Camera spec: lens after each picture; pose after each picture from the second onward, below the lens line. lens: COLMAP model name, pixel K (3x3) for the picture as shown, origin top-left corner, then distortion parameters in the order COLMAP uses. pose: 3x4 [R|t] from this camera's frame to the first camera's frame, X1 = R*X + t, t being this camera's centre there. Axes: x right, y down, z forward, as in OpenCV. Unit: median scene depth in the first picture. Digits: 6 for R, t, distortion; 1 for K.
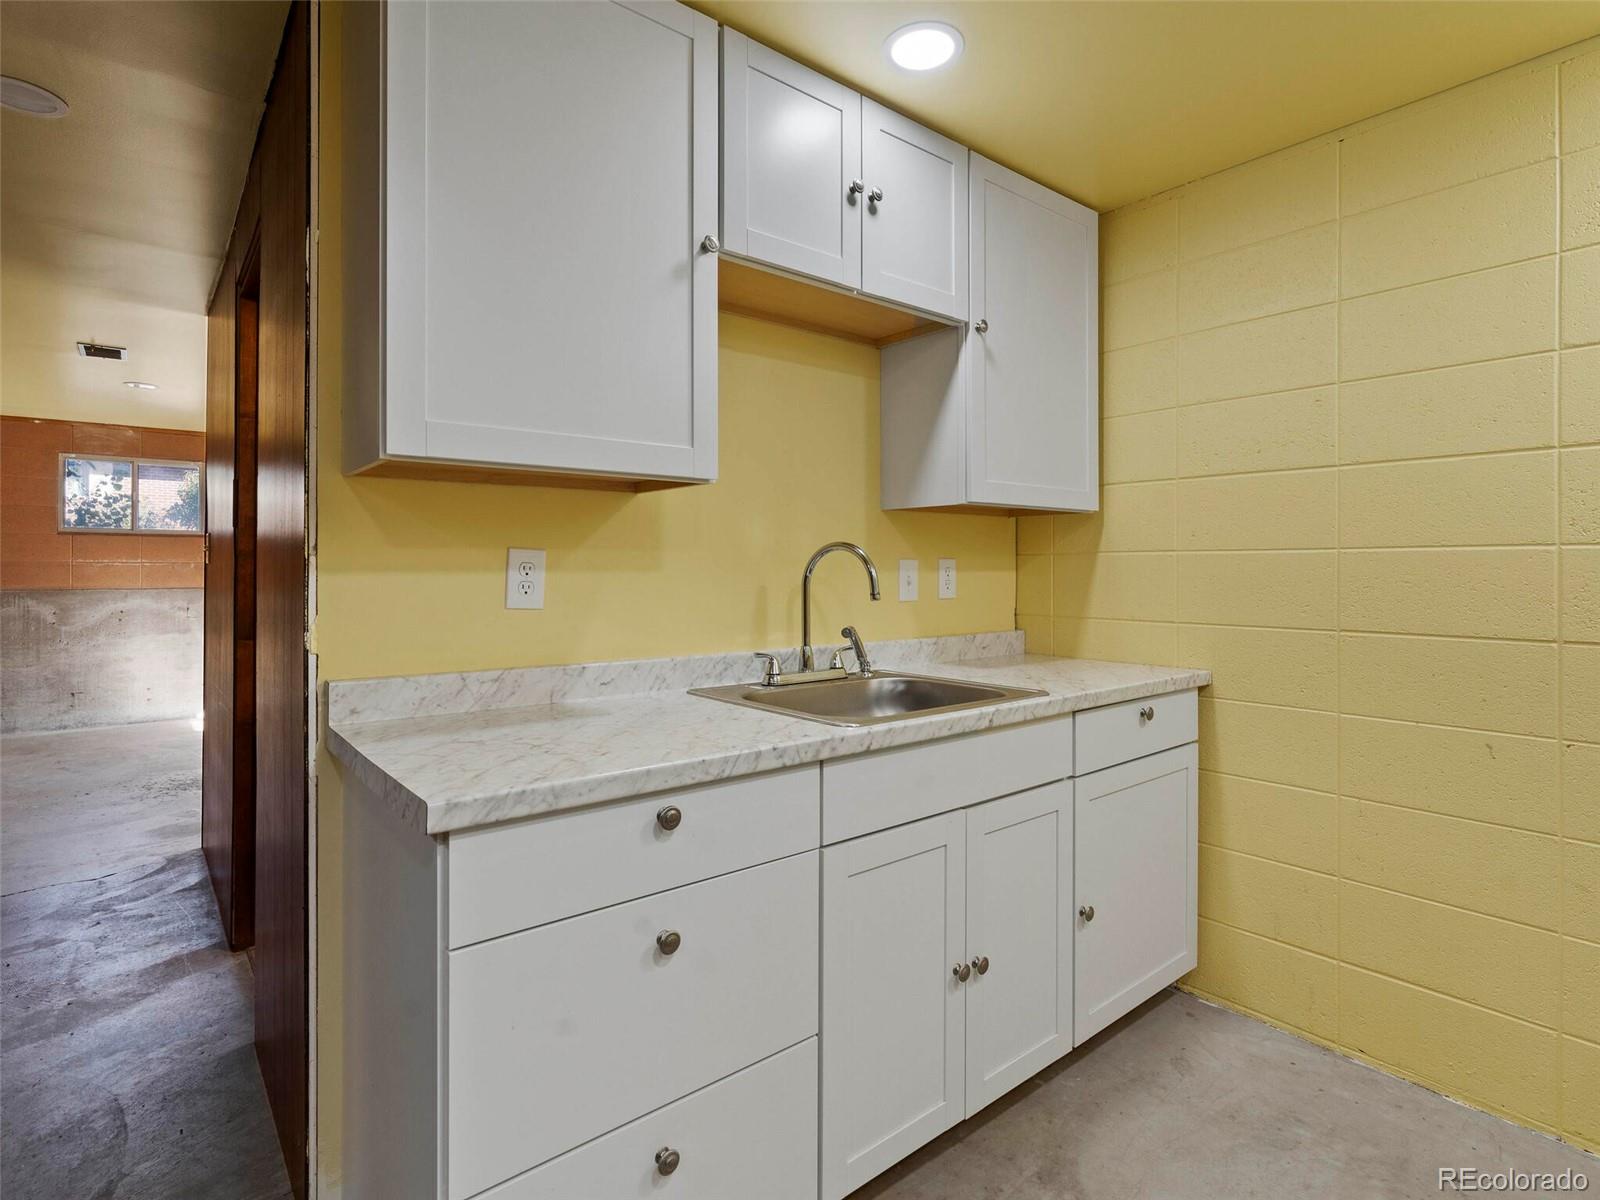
lens RADIAL K [[828.4, 0, 799.1], [0, 828.4, 568.7], [0, 0, 1]] dist [-0.009772, 0.004391]
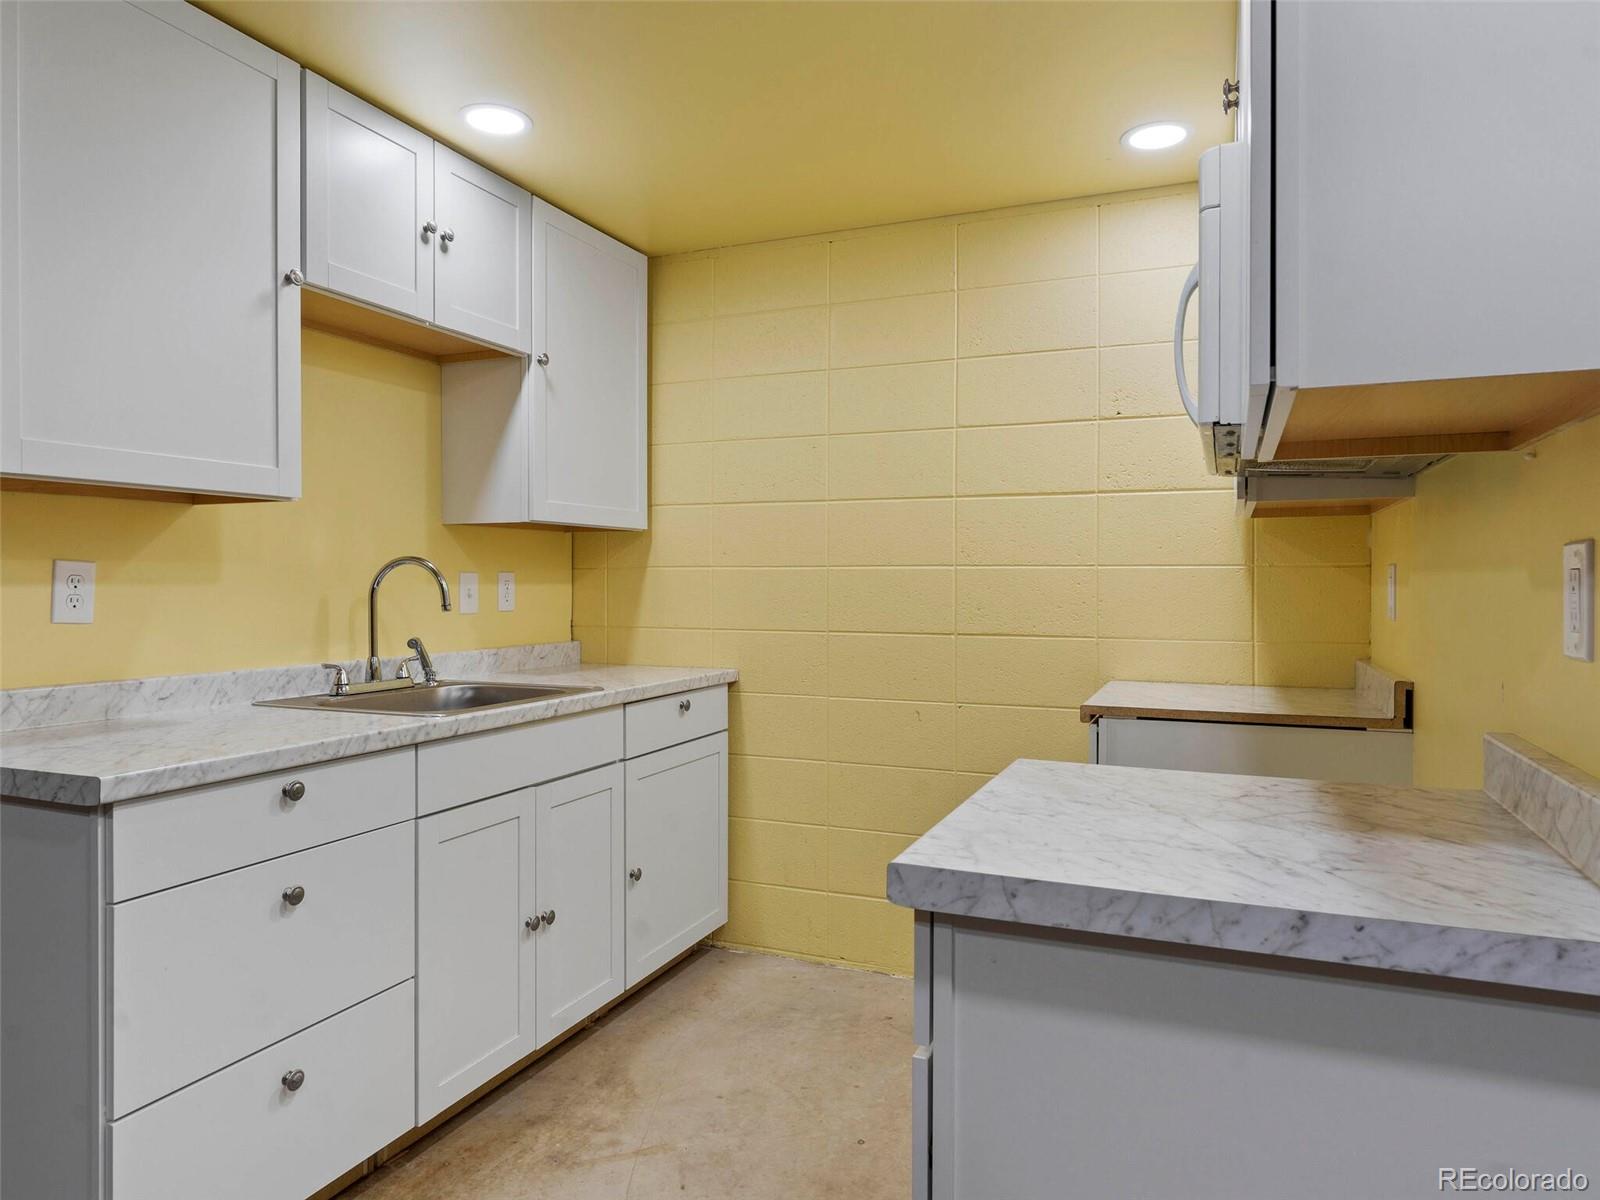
lens RADIAL K [[1036.6, 0, 809.2], [0, 1036.6, 592.5], [0, 0, 1]] dist [-0.010263, -0.005649]
pose [[0.881503, -0.003441, 0.472166, -0.132891], [-0.001411, 0.999950, 0.009922, -0.000213], [-0.472176, -0.009413, 0.881454, -0.425987]]
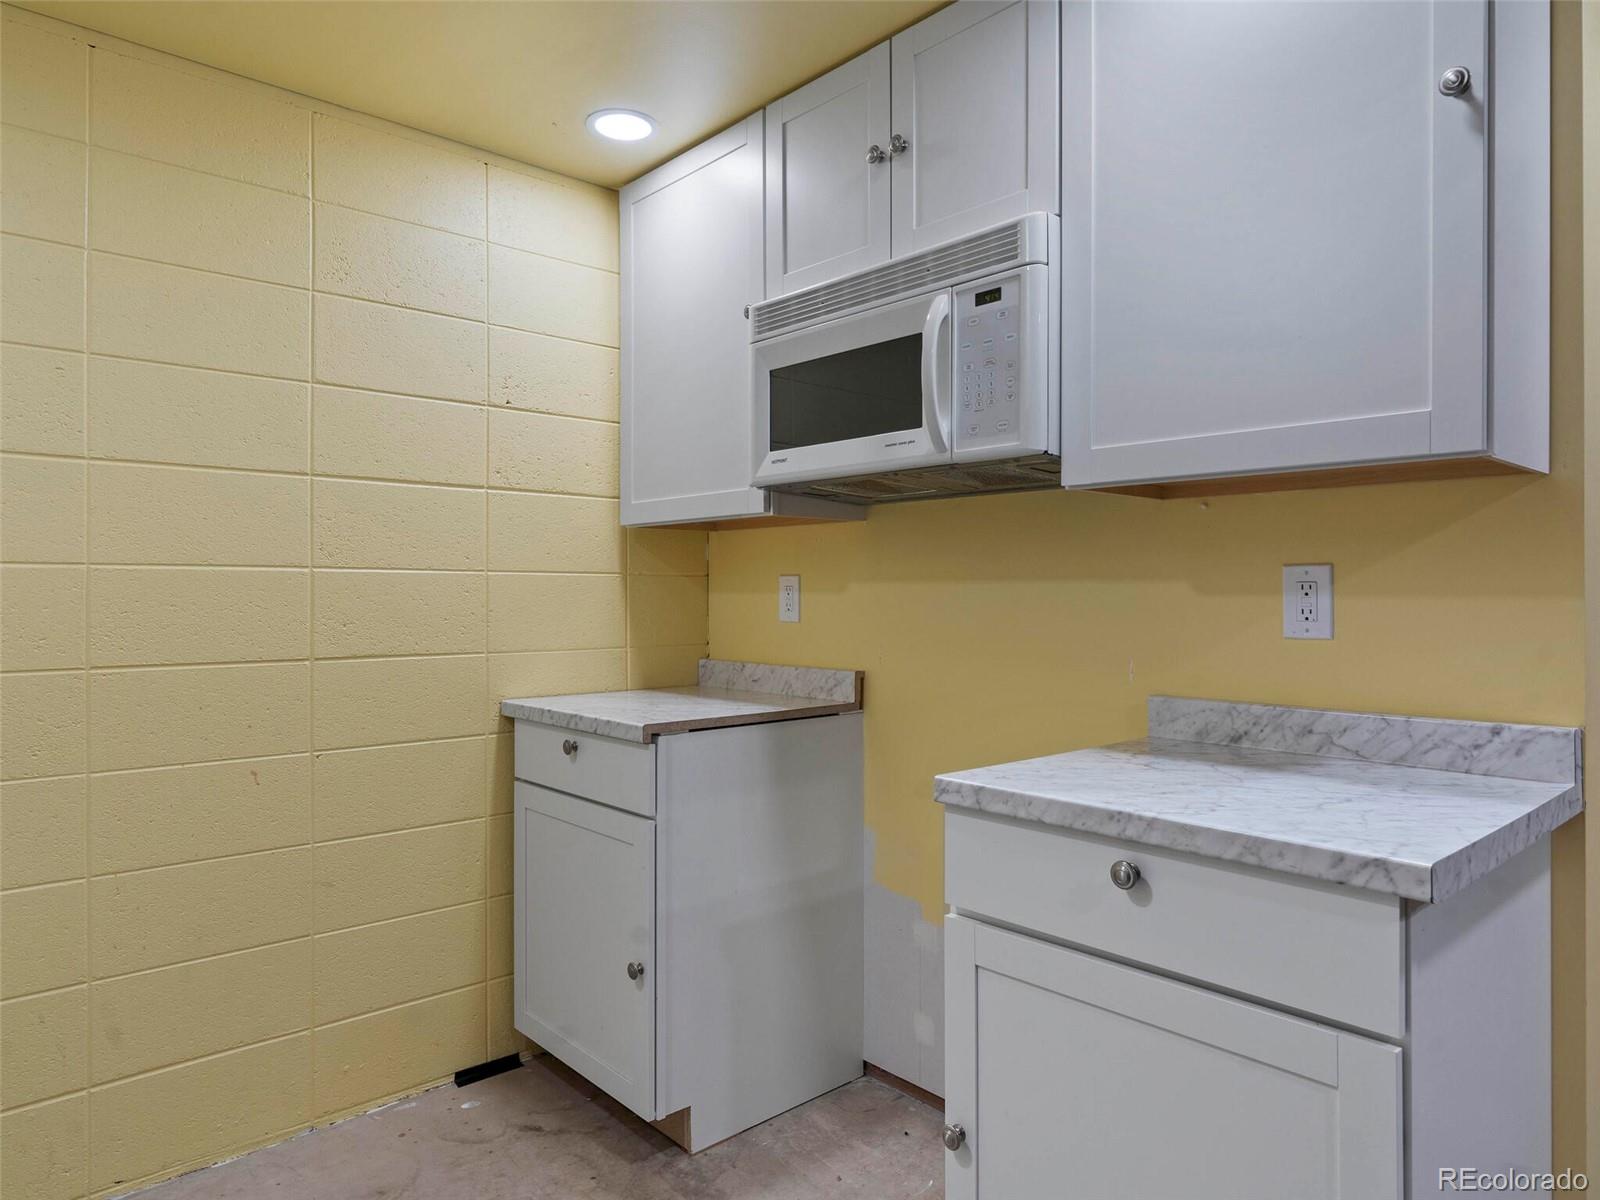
lens RADIAL K [[986.5, 0, 794.5], [0, 986.5, 591.7], [0, 0, 1]] dist [-0.005722, -0.000806]
pose [[-0.039588, 0.000215, 0.999216, -0.340722], [-0.001509, 0.999999, -0.000275, 0.001436], [-0.999215, -0.001519, -0.039588, 0.405143]]
